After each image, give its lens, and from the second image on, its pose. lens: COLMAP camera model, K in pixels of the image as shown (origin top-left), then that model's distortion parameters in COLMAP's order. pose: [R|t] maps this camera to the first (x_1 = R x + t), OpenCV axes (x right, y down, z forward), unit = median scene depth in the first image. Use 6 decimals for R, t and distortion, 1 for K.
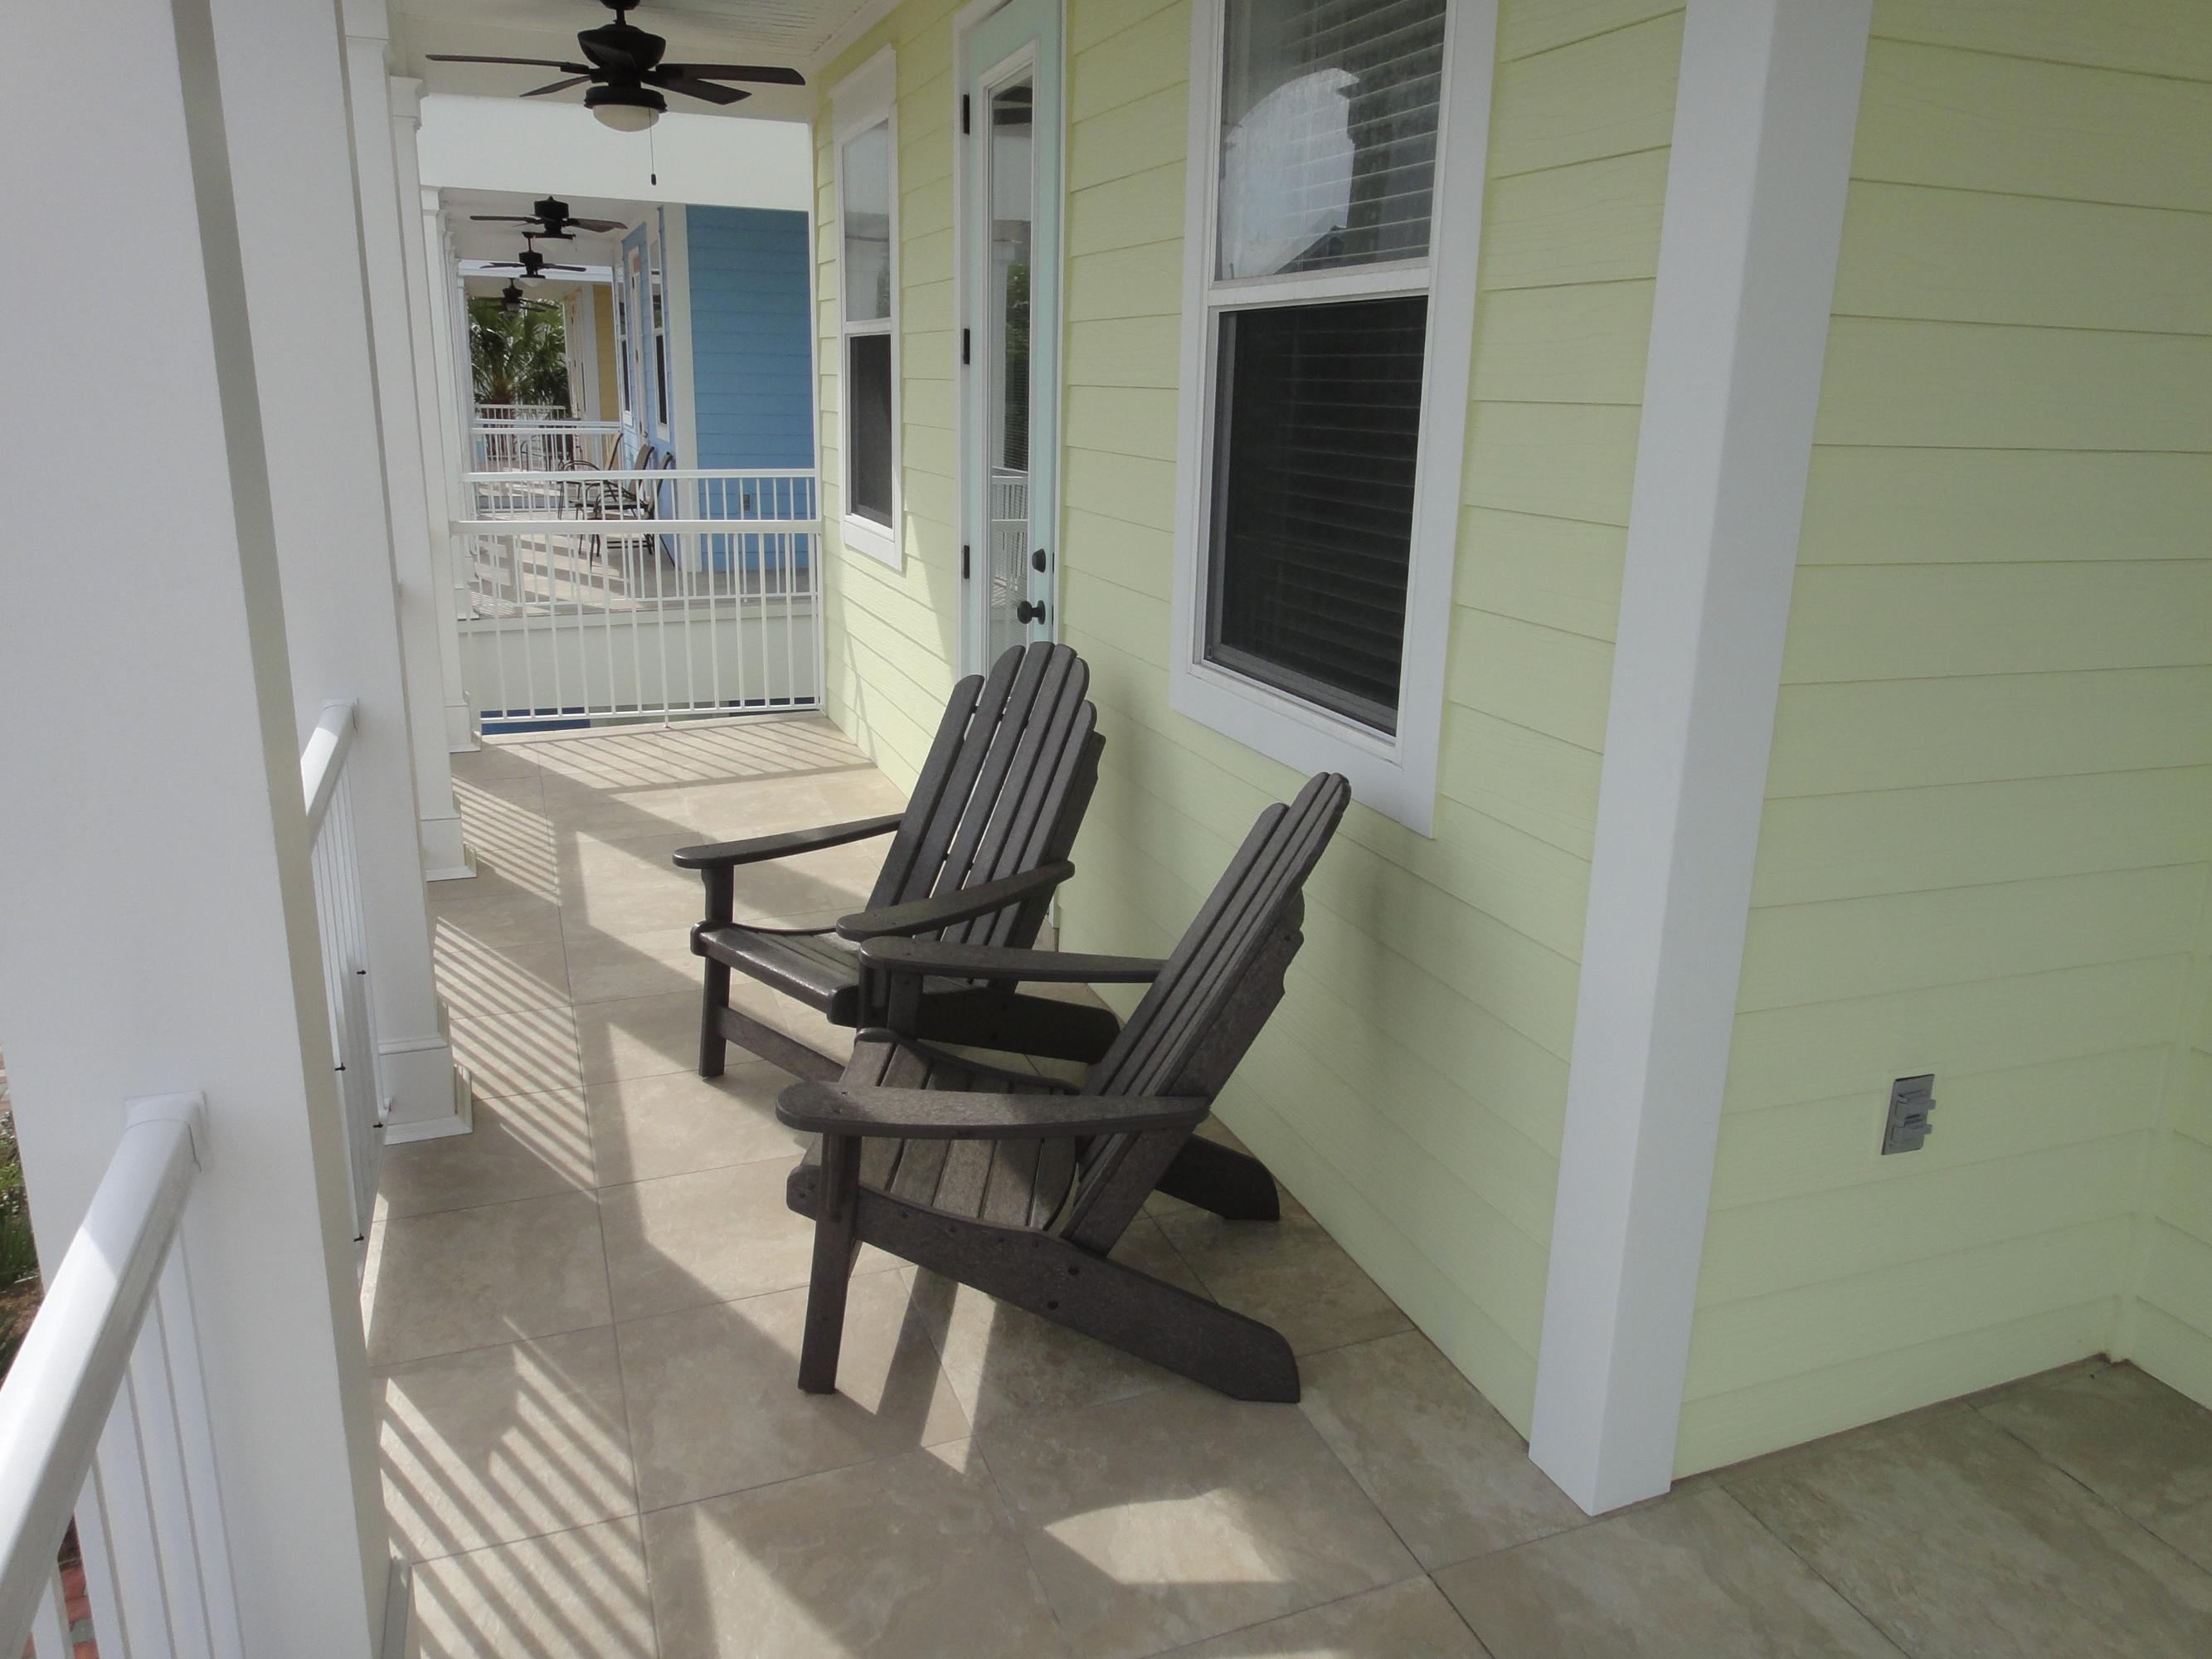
lens RADIAL K [[1569.3, 0, 1103.4], [0, 1569.3, 831.0], [0, 0, 1]] dist [0.006798, -0.005987]
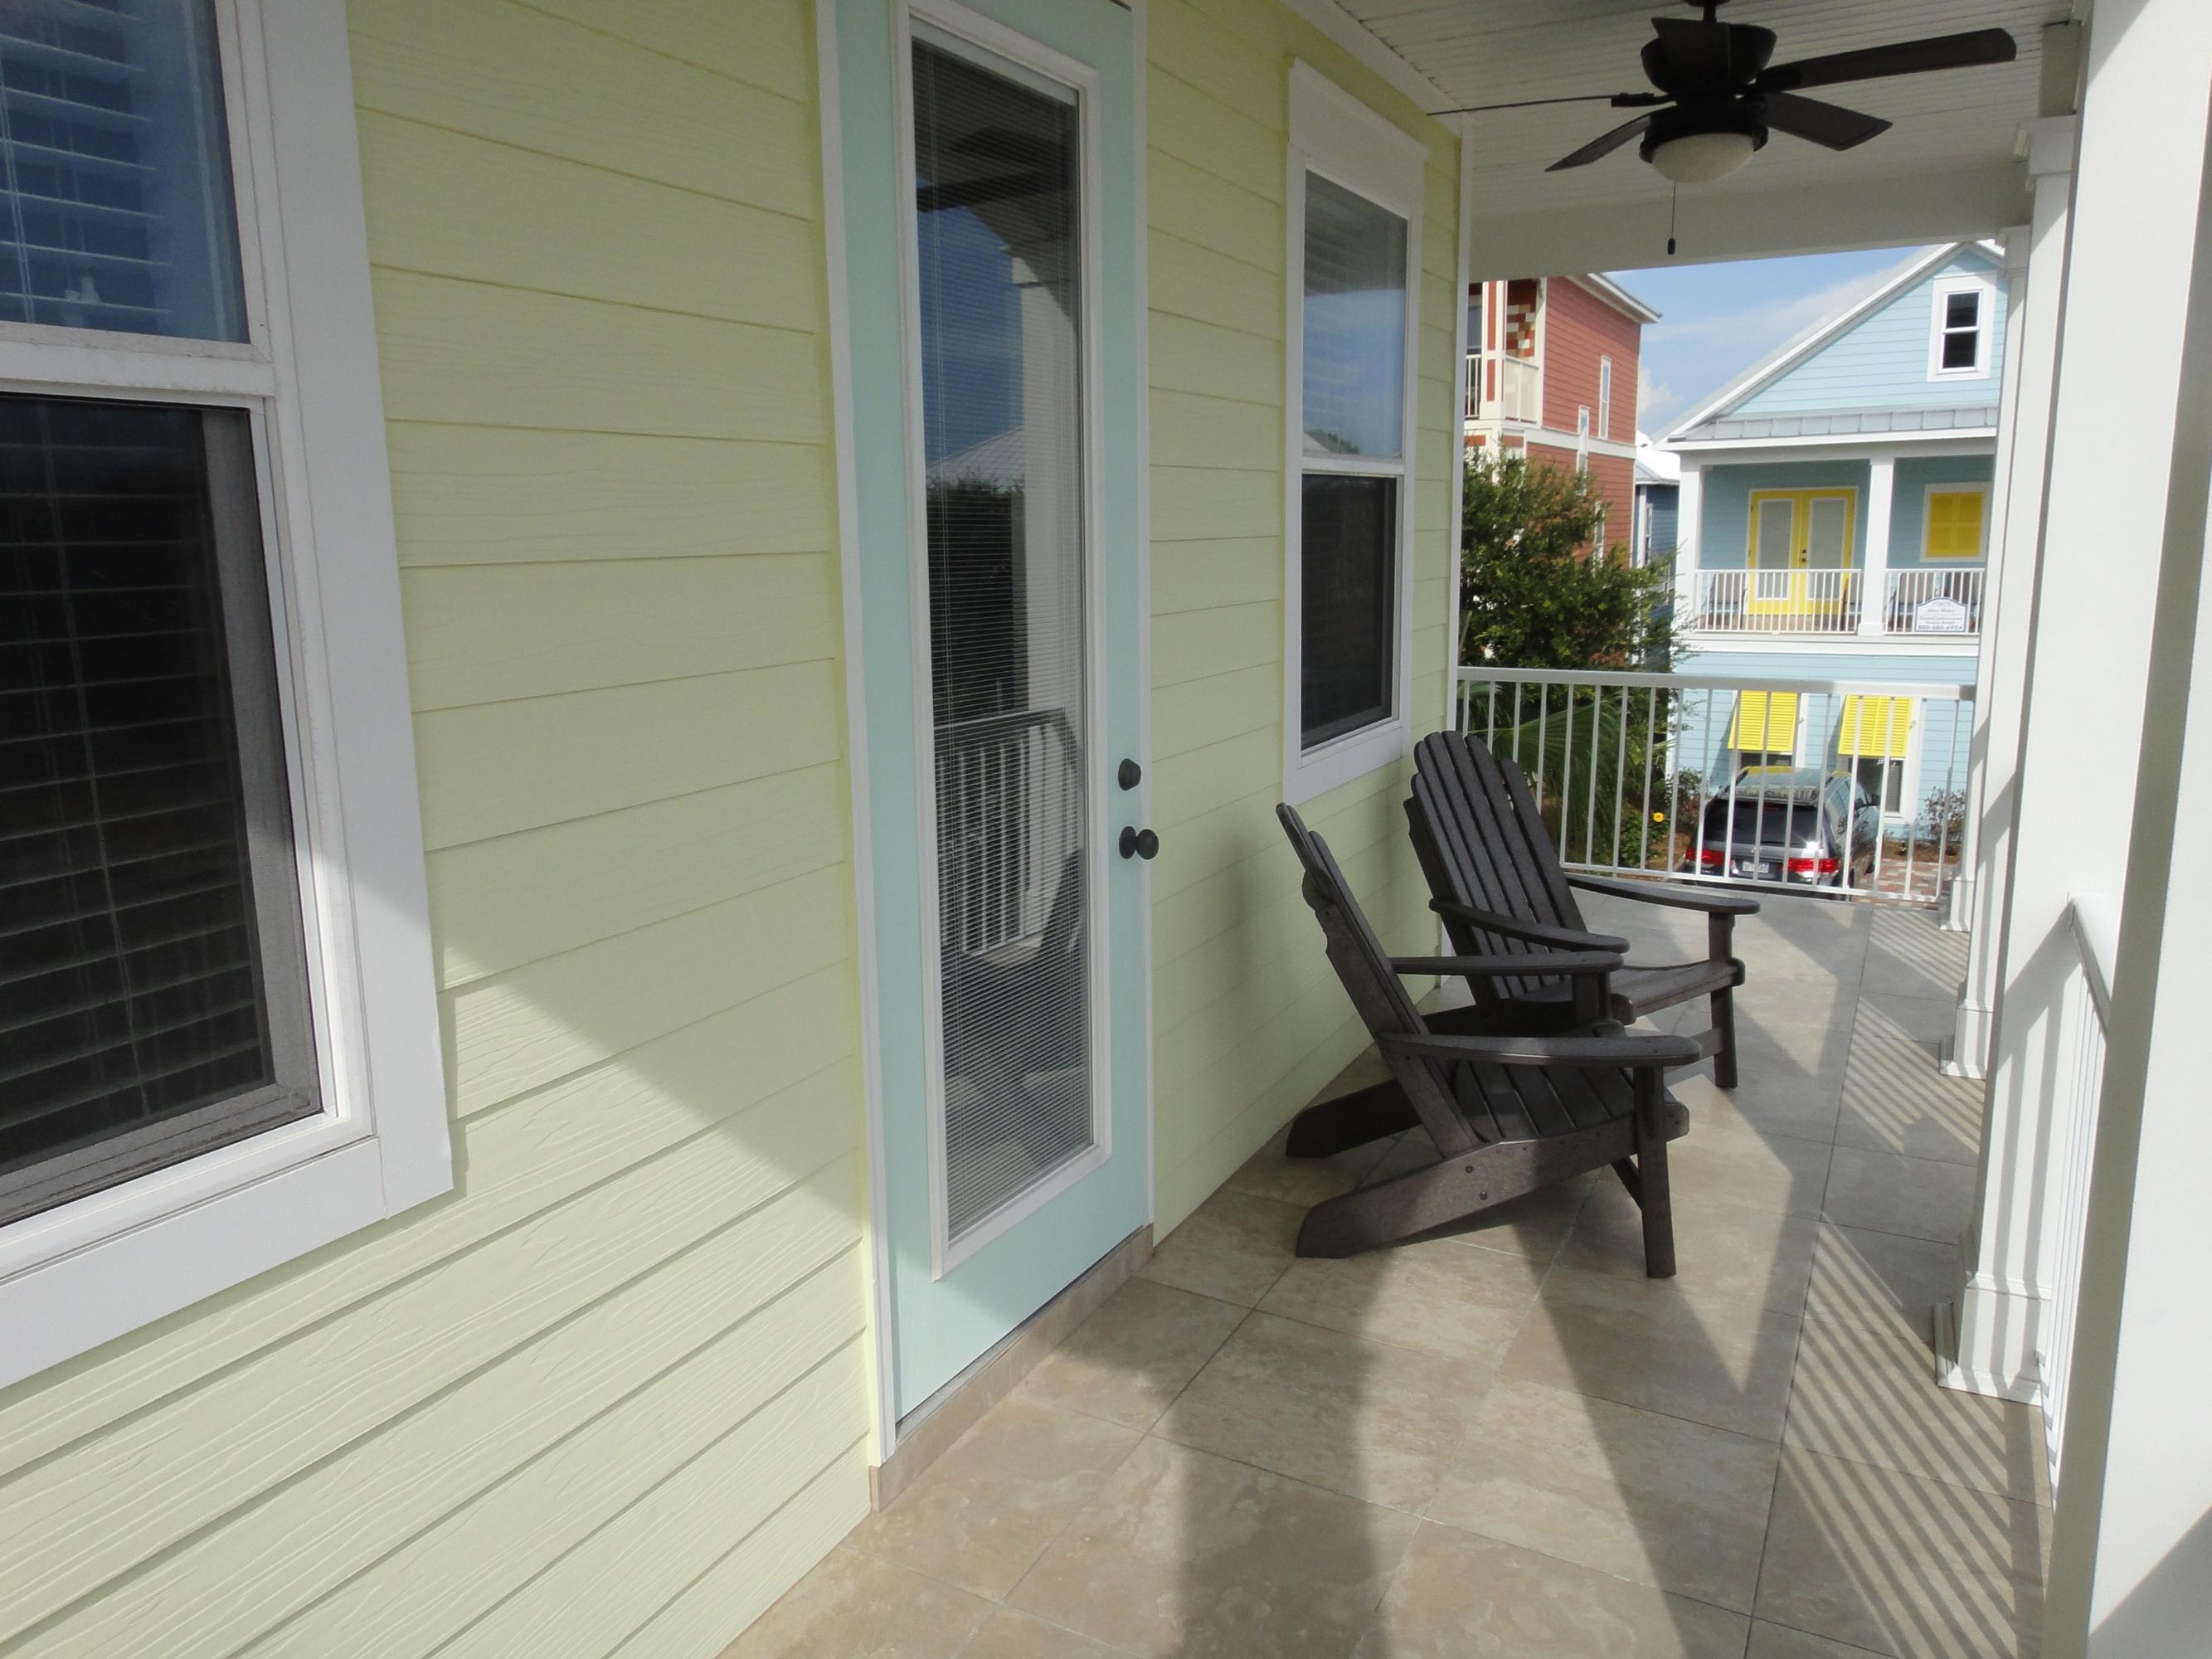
lens RADIAL K [[1569.3, 0, 1103.4], [0, 1569.3, 831.0], [0, 0, 1]] dist [0.006798, -0.005987]
pose [[-0.666229, -0.150072, 0.730491, -0.687737], [0.213744, 0.900019, 0.379841, -0.514357], [-0.714460, 0.409199, -0.567541, 1.705838]]
